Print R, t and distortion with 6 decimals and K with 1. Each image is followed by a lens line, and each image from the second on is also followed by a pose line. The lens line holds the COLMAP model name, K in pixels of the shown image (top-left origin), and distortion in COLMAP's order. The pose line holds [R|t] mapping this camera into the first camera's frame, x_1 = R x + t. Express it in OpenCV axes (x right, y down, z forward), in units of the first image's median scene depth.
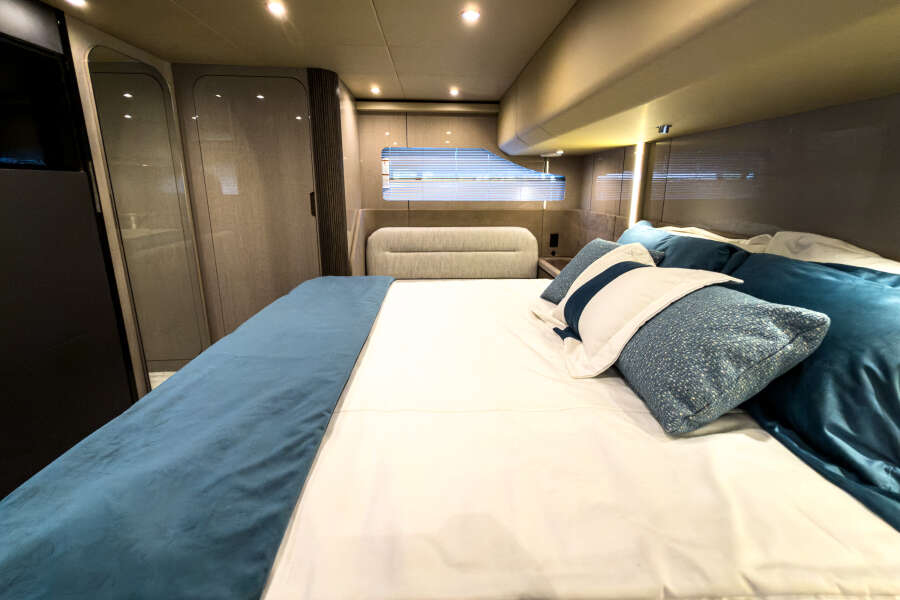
lens RADIAL K [[363.2, 0, 448.1], [0, 363.2, 261.6], [0, 0, 1]] dist [-0.001909, 0.000889]
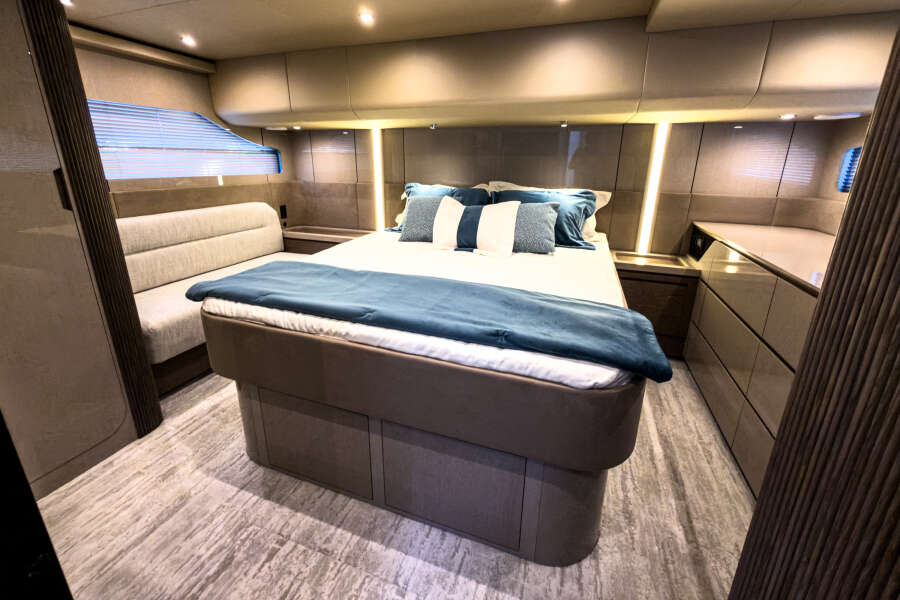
lens RADIAL K [[363.2, 0, 451.9], [0, 363.2, 265.6], [0, 0, 1]] dist [-0.001909, 0.000889]
pose [[0.371361, -0.255240, 0.892717, -0.524725], [0.182595, 0.962774, 0.199312, -0.031553], [-0.910357, 0.088989, 0.404142, 0.151422]]
